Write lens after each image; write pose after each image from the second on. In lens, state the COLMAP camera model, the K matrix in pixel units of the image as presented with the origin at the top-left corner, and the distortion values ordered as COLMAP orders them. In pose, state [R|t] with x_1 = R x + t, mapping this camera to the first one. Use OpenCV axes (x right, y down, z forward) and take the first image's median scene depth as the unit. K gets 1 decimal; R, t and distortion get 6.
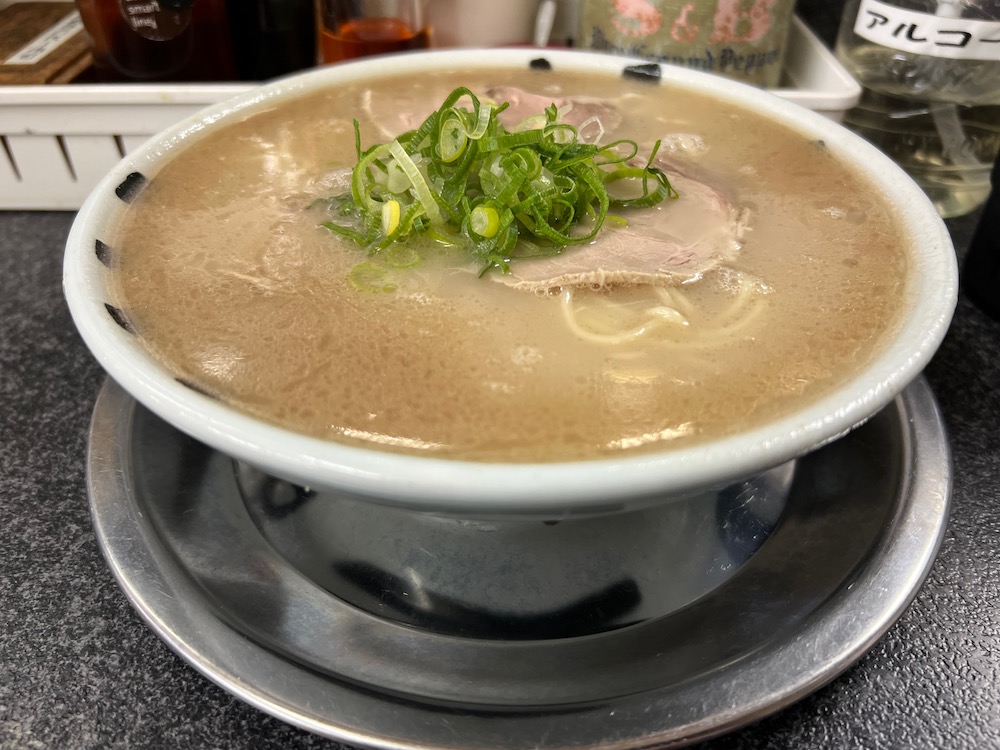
lens RADIAL K [[787.5, 0, 500.0], [0, 787.5, 375.0], [0, 0, 1]] dist [-0.000154, 0.000047]
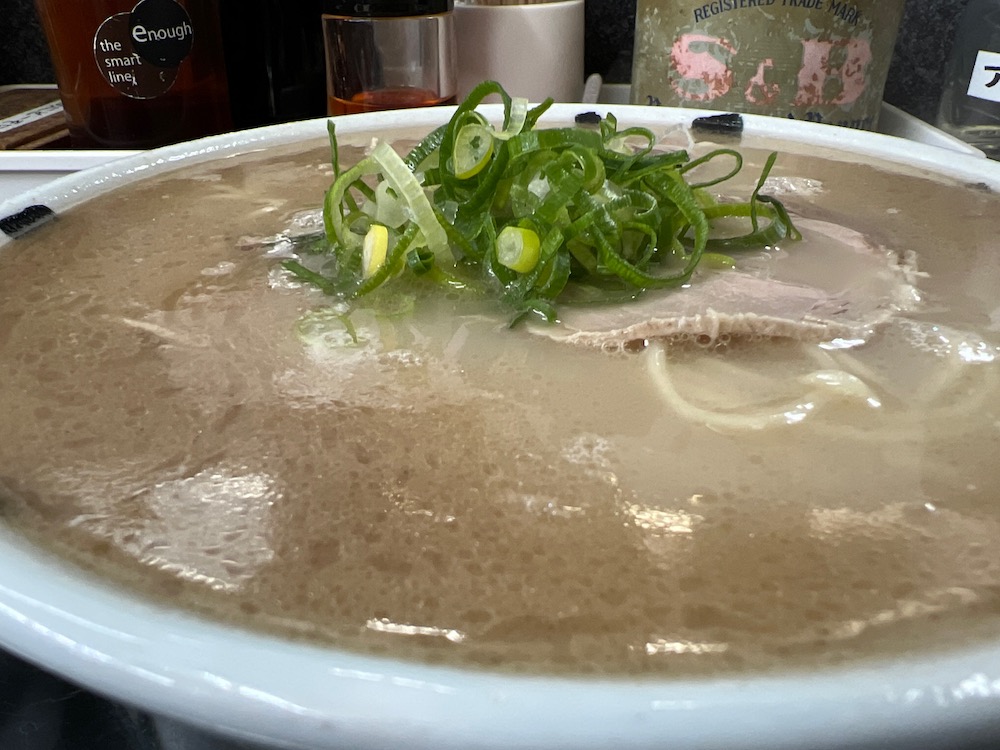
lens RADIAL K [[781.9, 0, 500.0], [0, 781.9, 375.0], [0, 0, 1]] dist [-0.227039, 0.435530]
pose [[0.999037, 0.011286, -0.042394, -0.005268], [-0.019215, 0.981292, -0.191565, 0.024061], [0.039438, 0.192196, 0.980564, 0.403305]]
